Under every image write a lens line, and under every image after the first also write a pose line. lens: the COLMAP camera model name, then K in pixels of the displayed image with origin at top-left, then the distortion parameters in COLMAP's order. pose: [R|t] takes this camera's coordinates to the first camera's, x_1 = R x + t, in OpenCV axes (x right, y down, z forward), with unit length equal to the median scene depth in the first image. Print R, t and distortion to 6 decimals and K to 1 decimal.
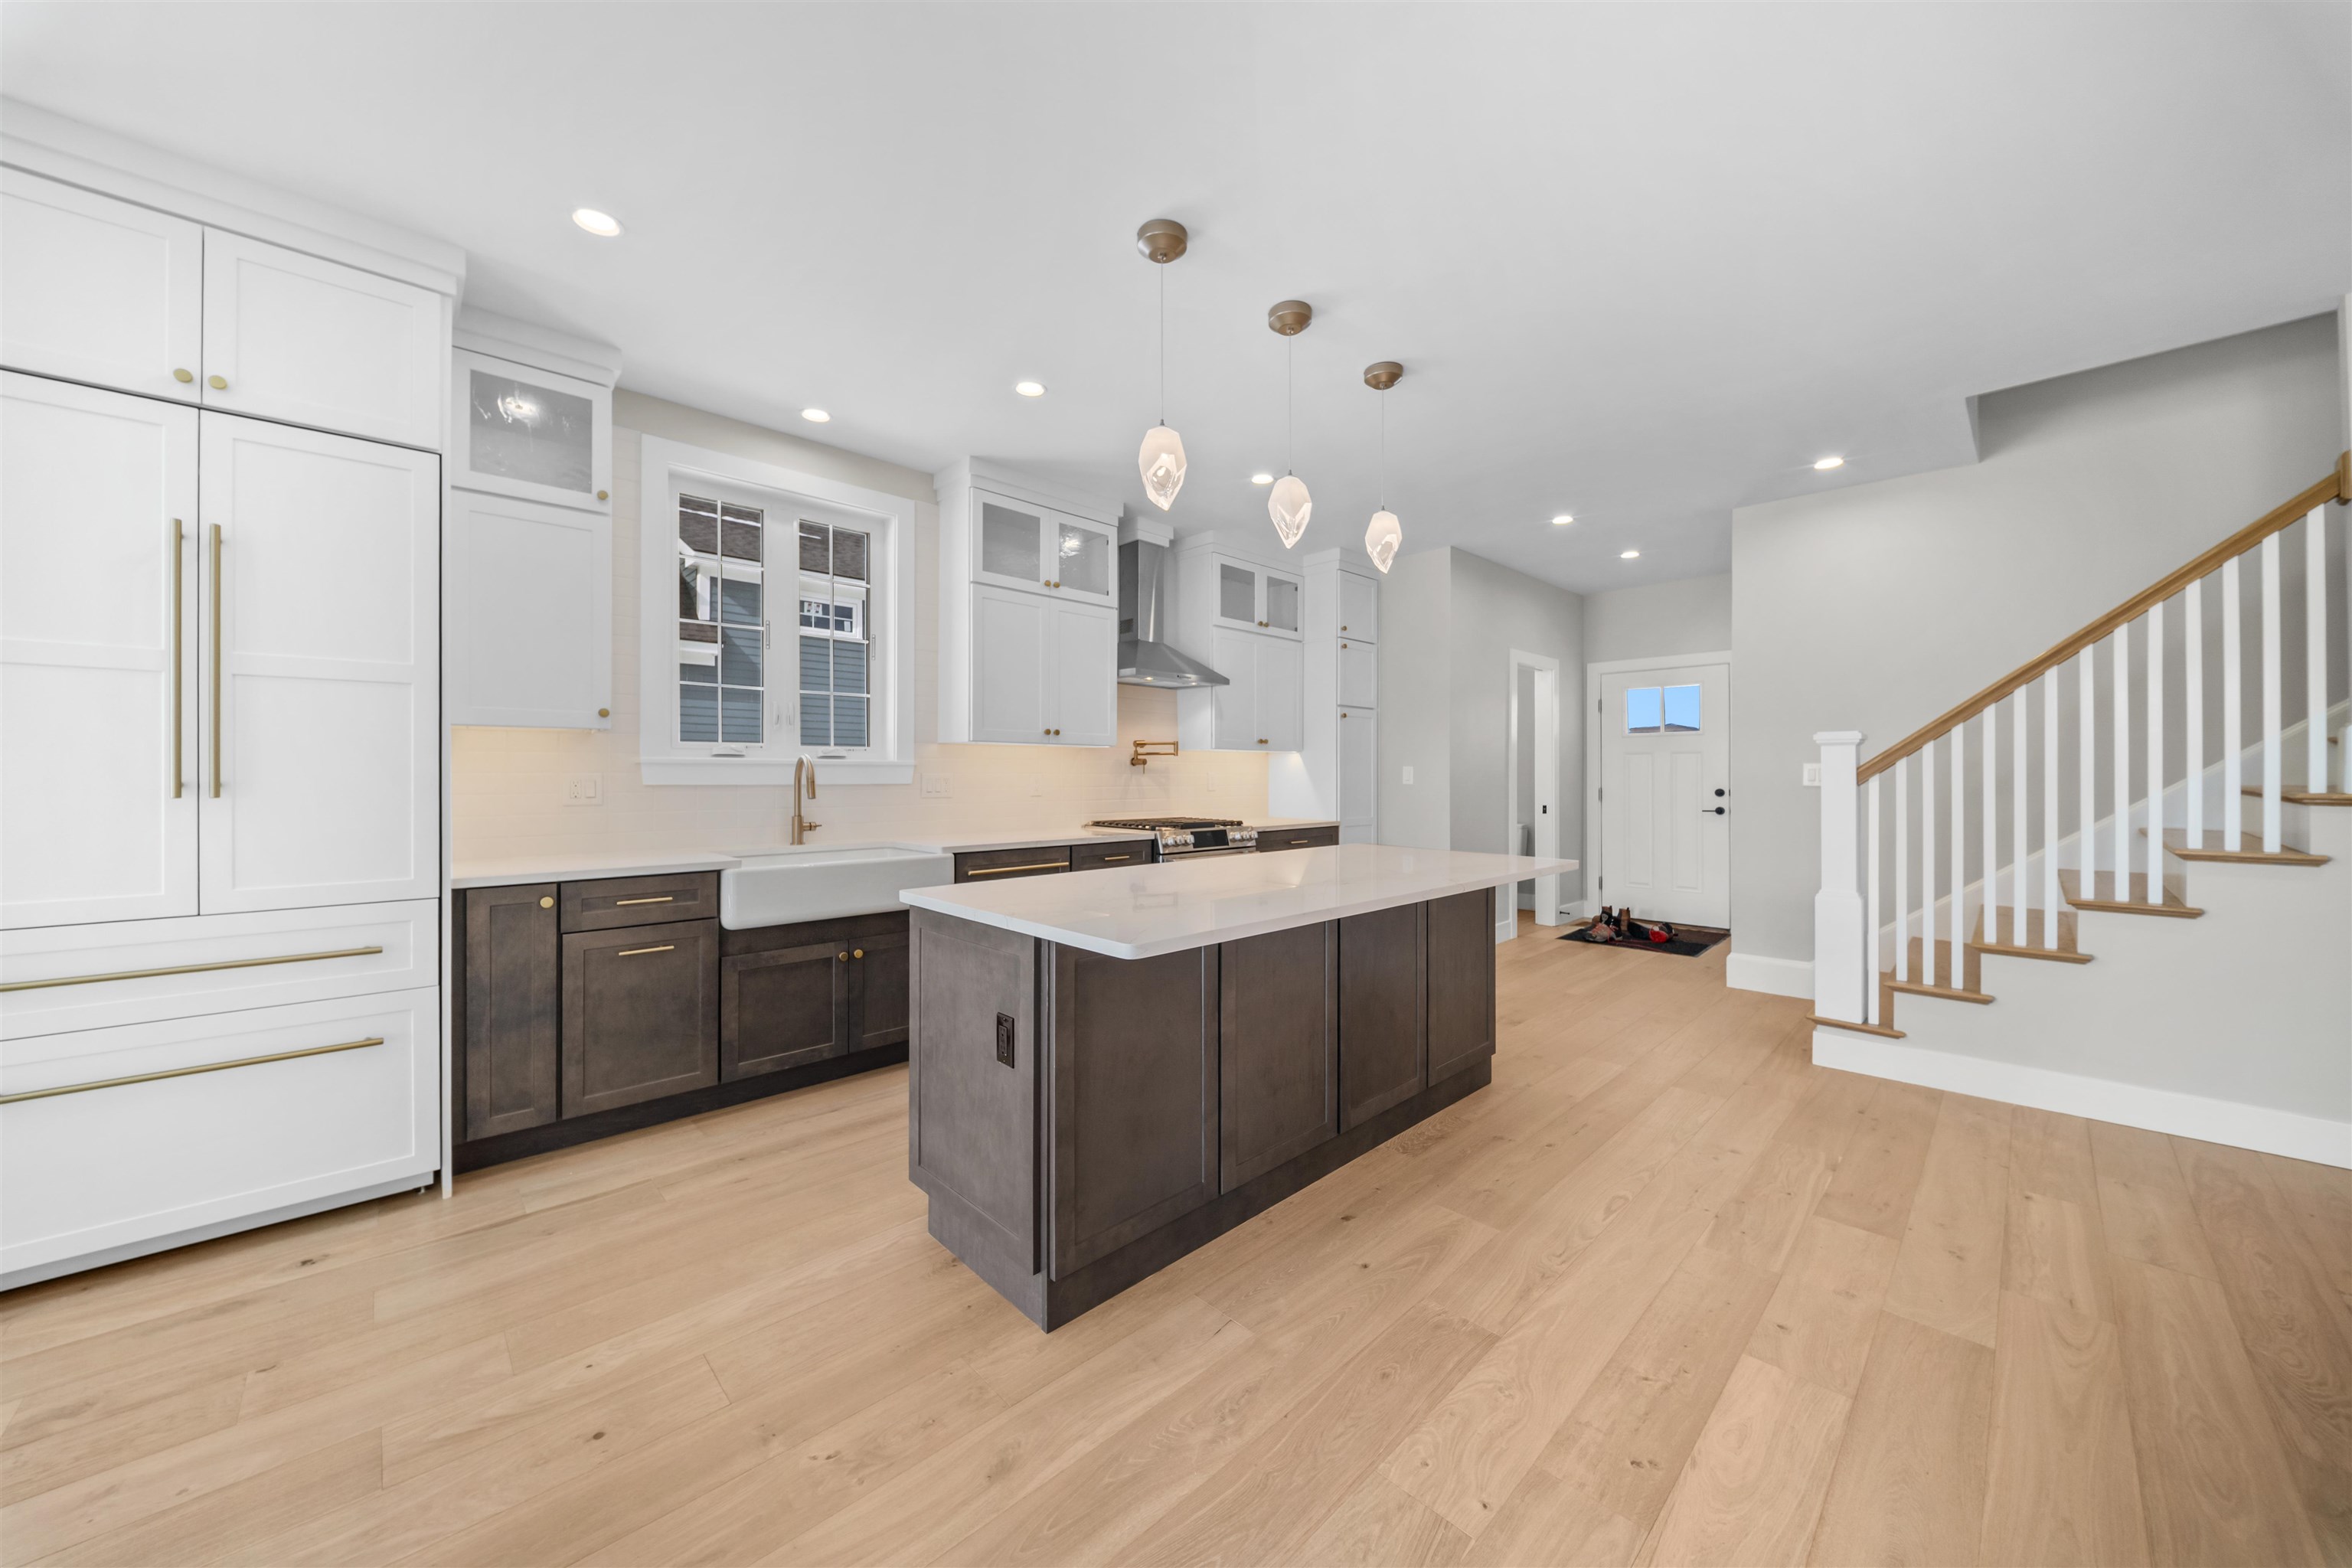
lens RADIAL K [[834.0, 0, 1190.3], [0, 834.0, 774.7], [0, 0, 1]] dist [-0.001487, -0.000904]
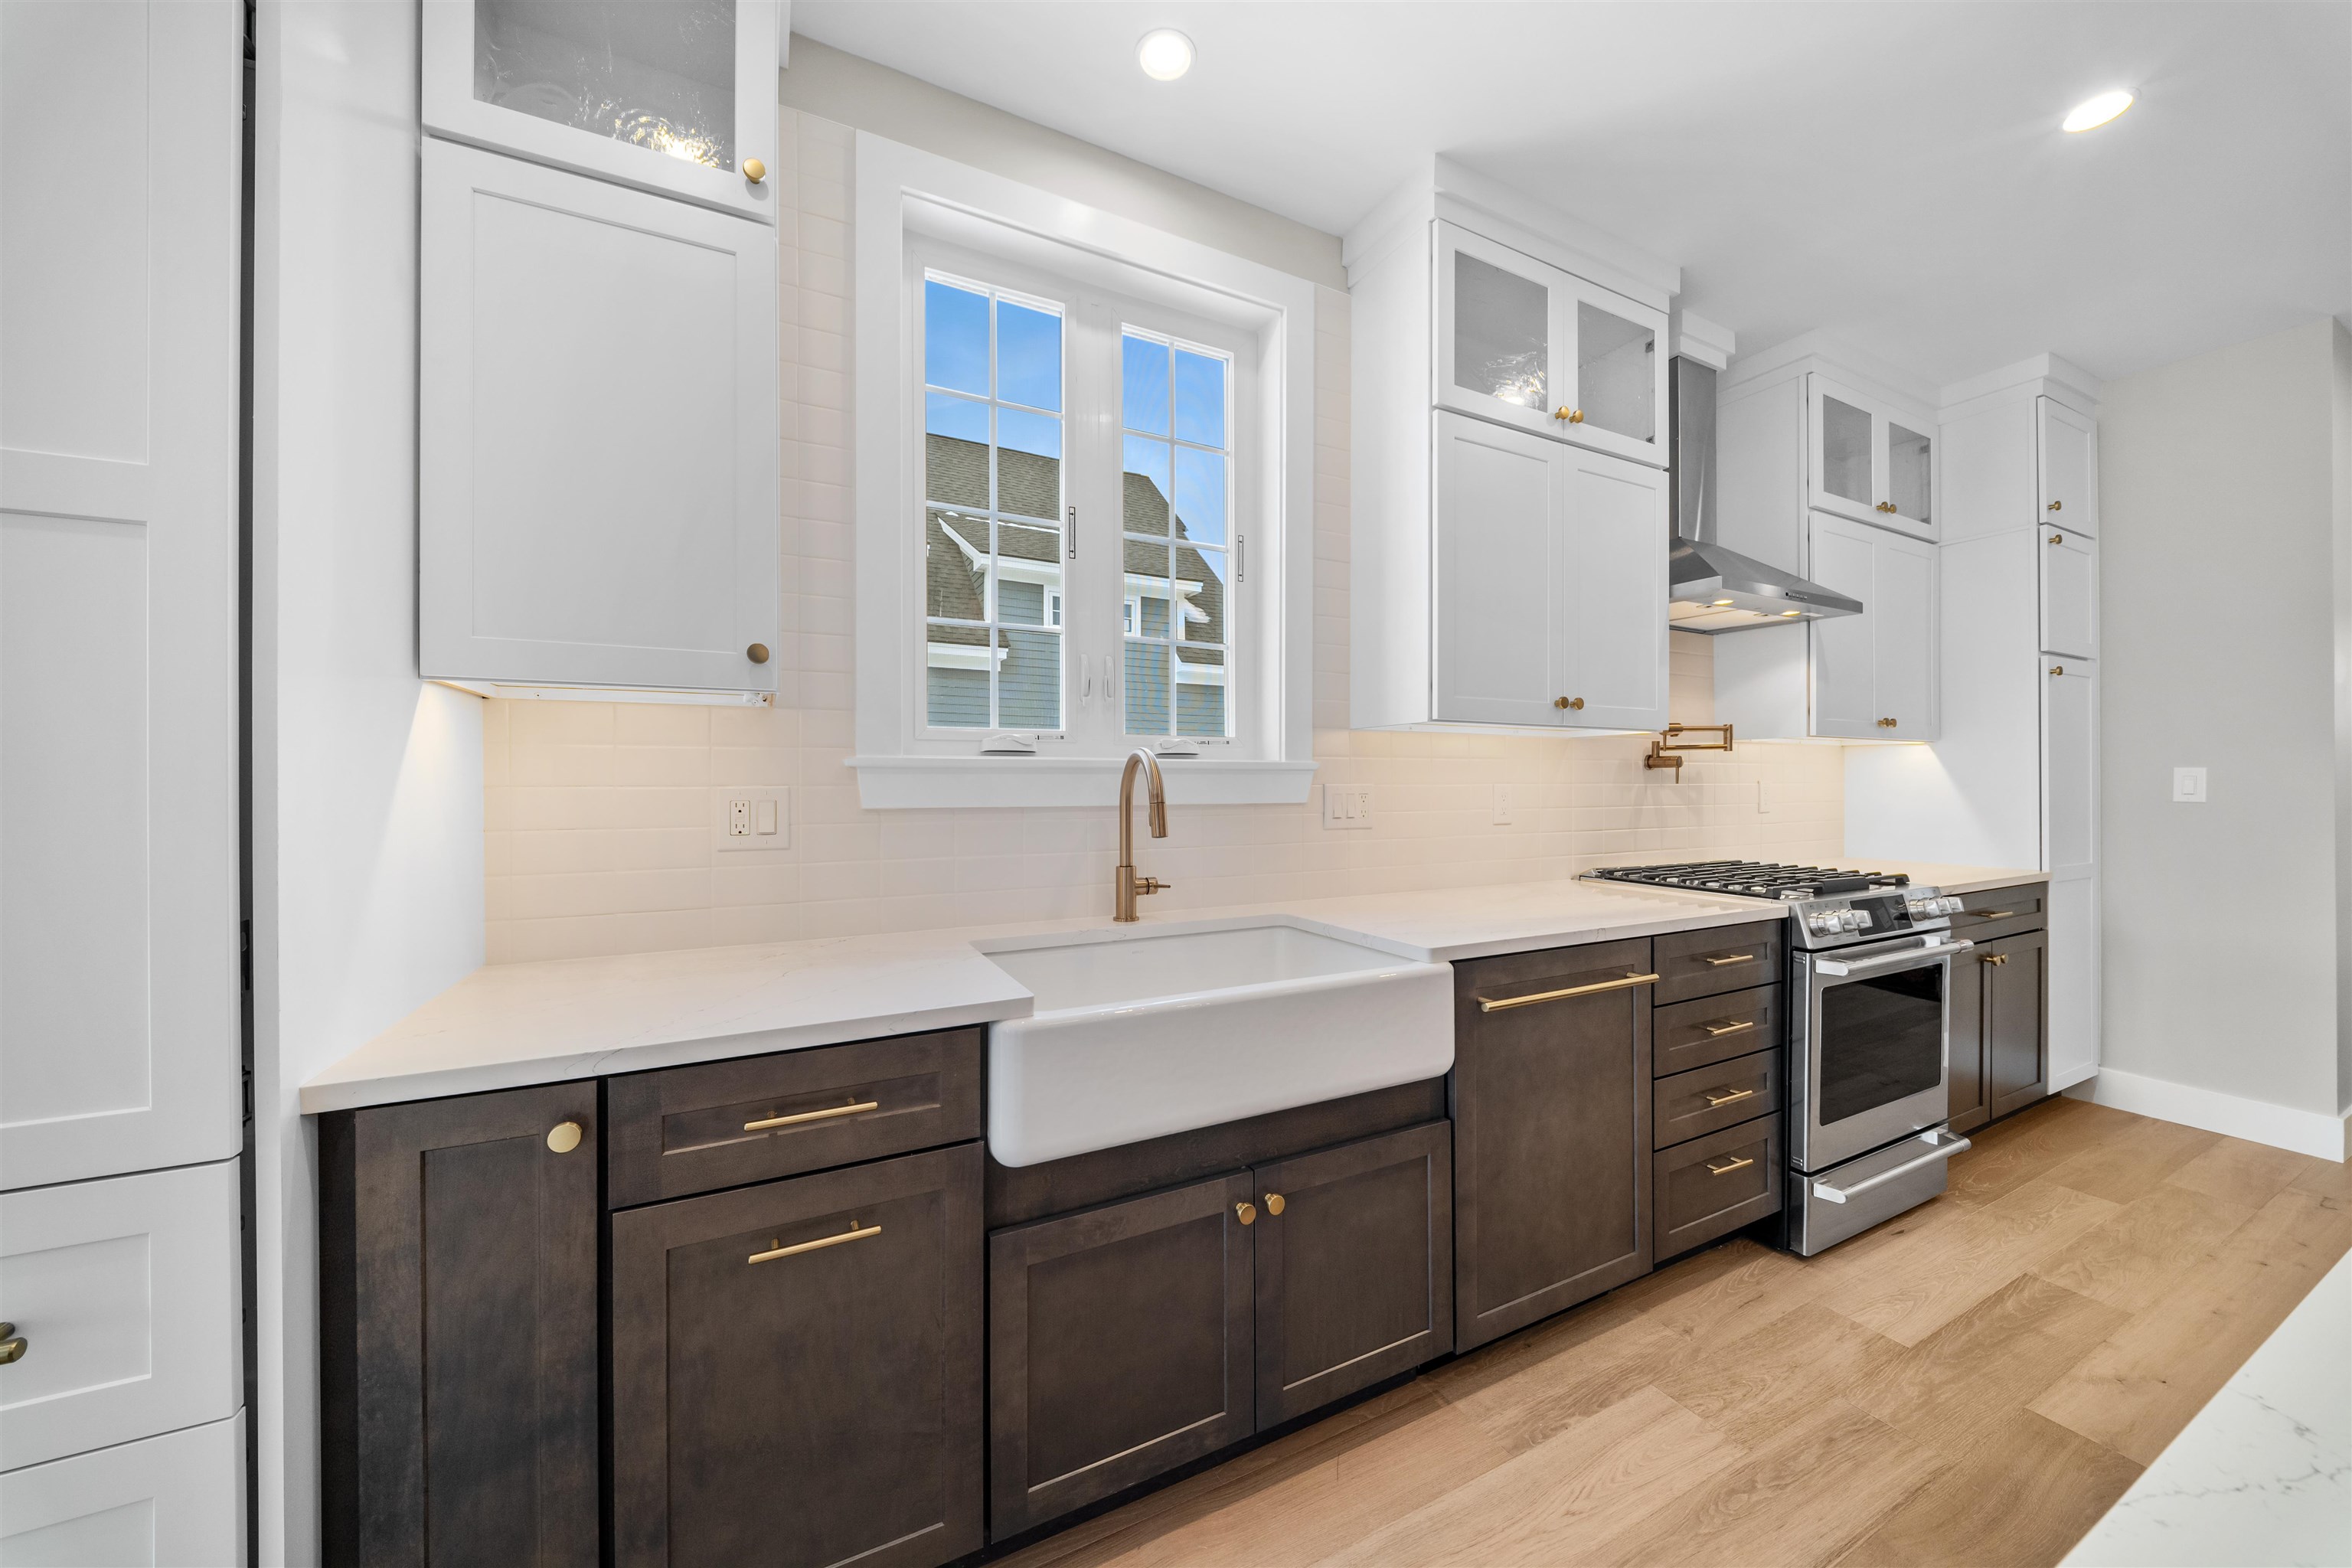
lens RADIAL K [[834.0, 0, 1186.5], [0, 834.0, 784.2], [0, 0, 1]] dist [-0.001487, -0.000904]
pose [[0.954661, -0.002534, -0.297683, -0.288429], [0.002877, 0.999996, 0.000713, -0.002413], [0.297680, -0.001537, 0.954664, 0.528484]]
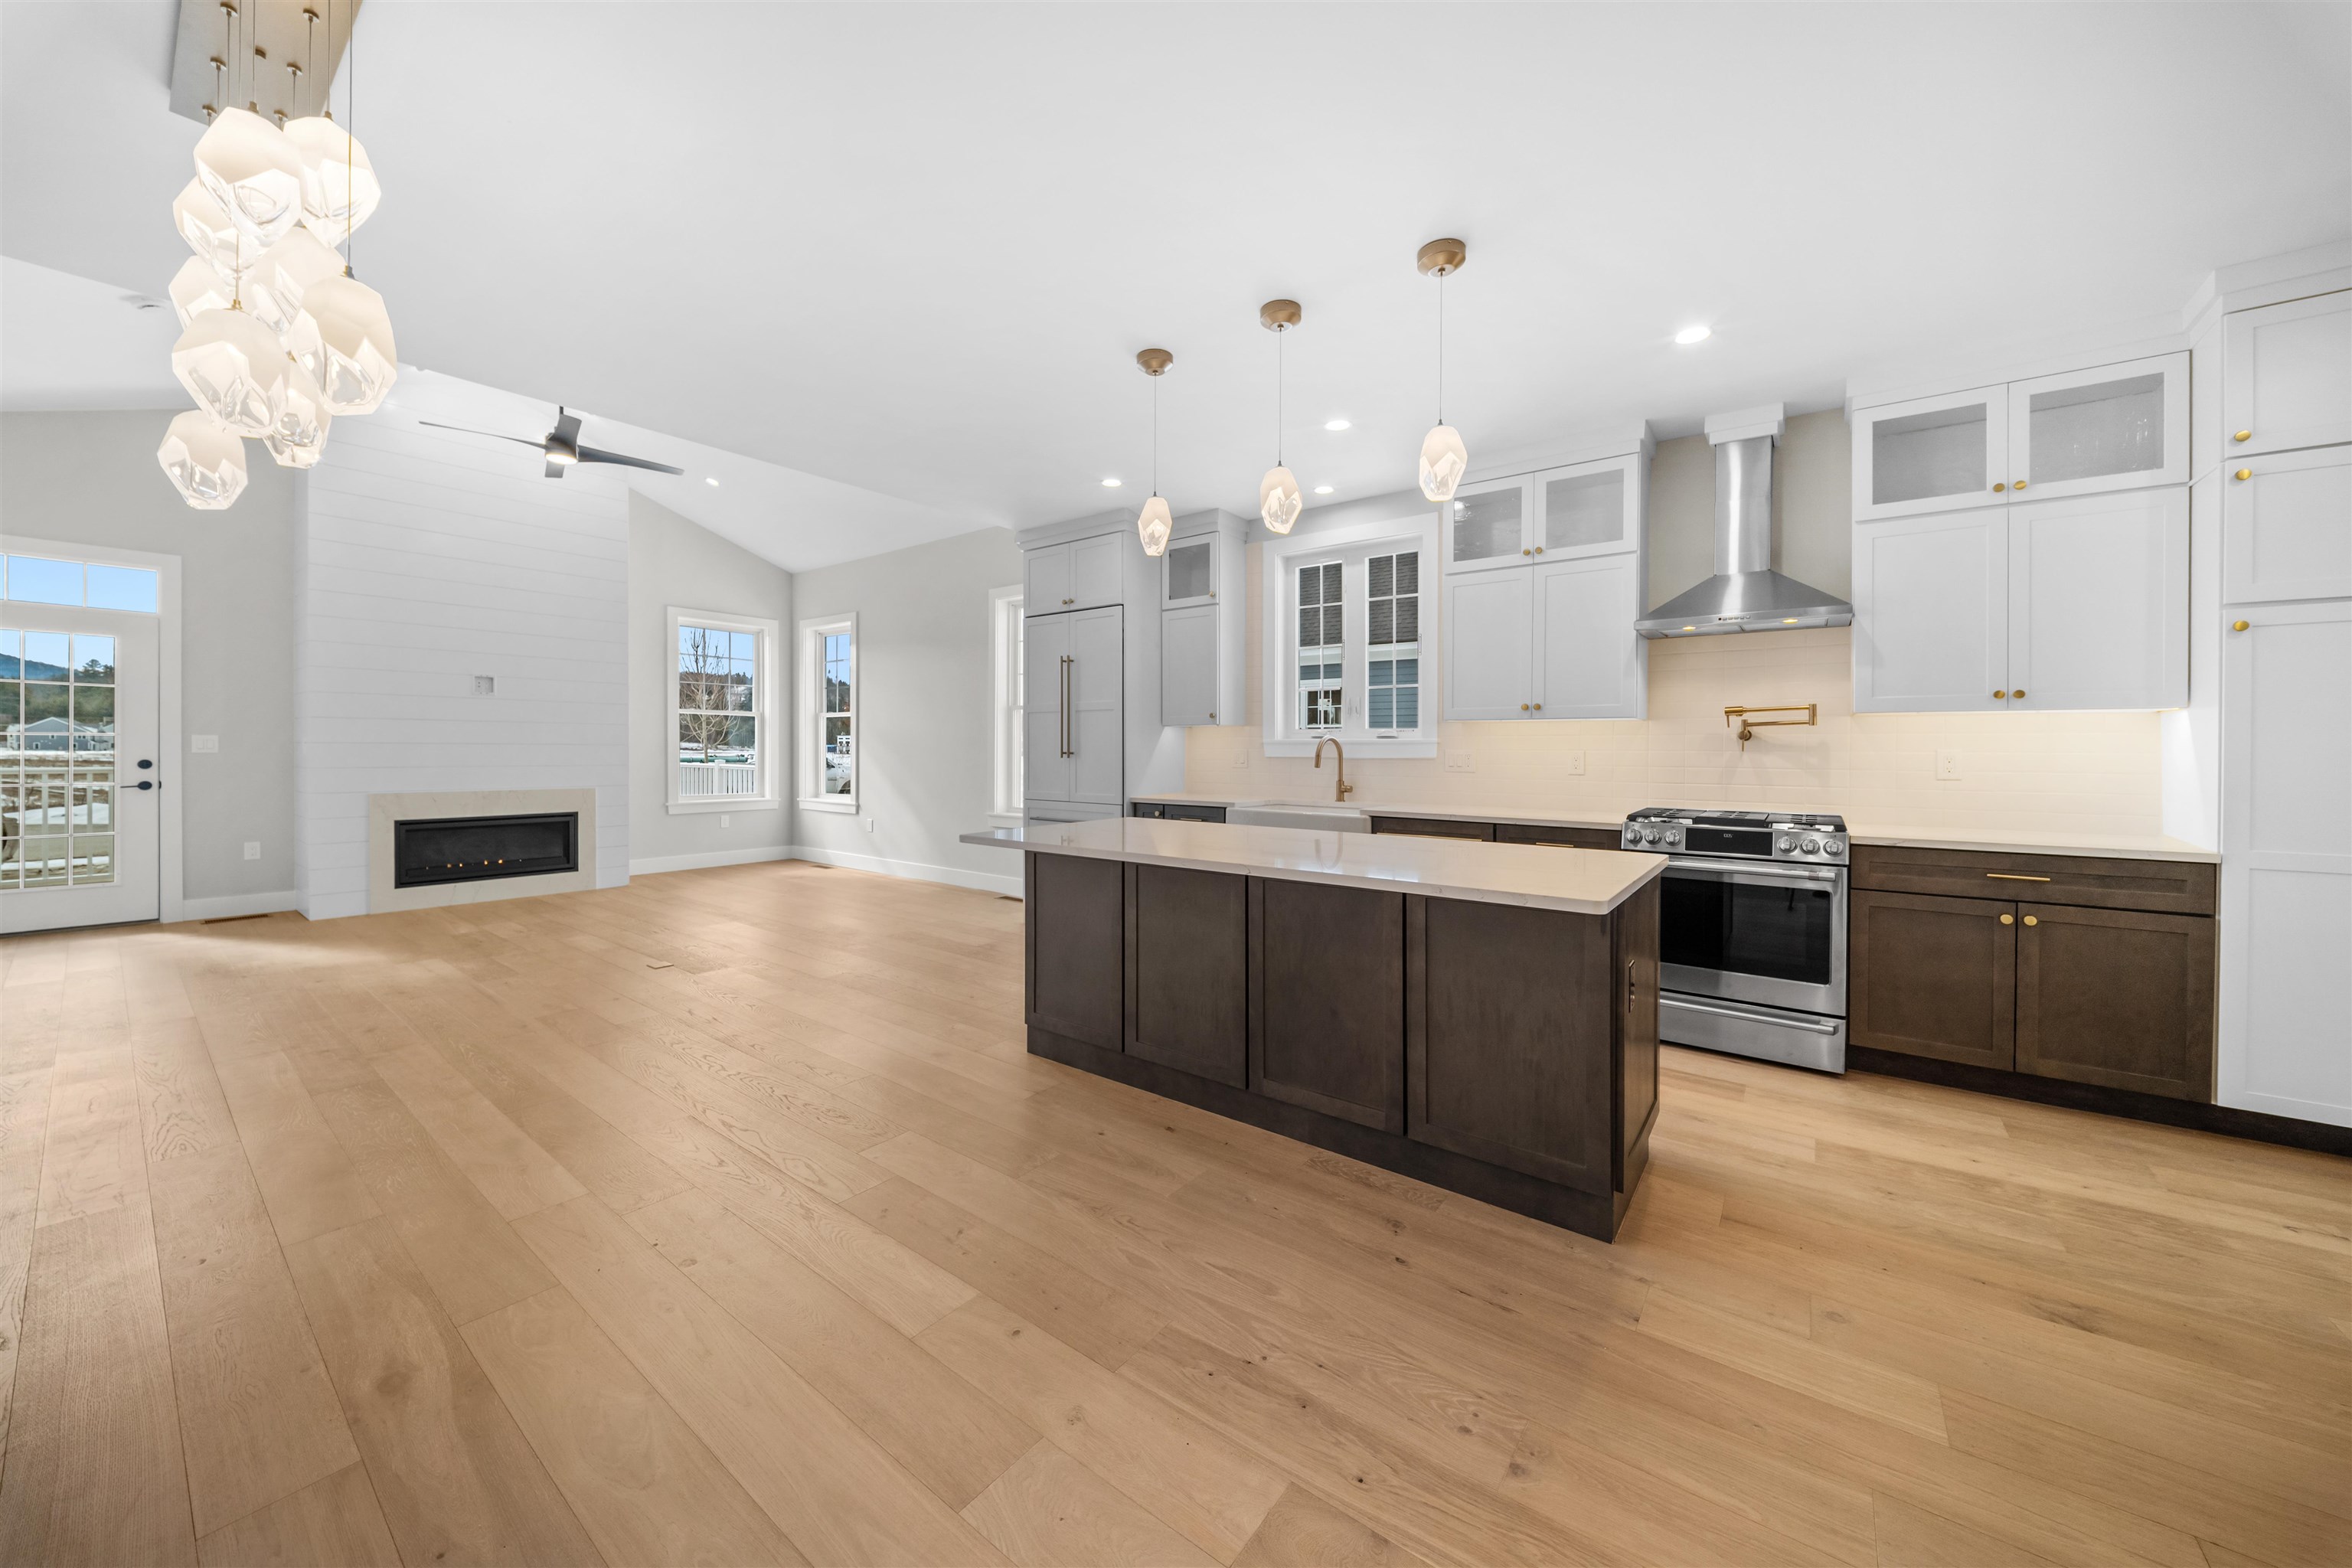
lens RADIAL K [[834.0, 0, 1165.3], [0, 834.0, 759.6], [0, 0, 1]] dist [-0.001487, -0.000904]
pose [[0.132464, 0.011736, -0.991118, 0.880145], [-0.005201, 0.999924, 0.011145, 0.001093], [0.991174, 0.003678, 0.132515, 0.550722]]
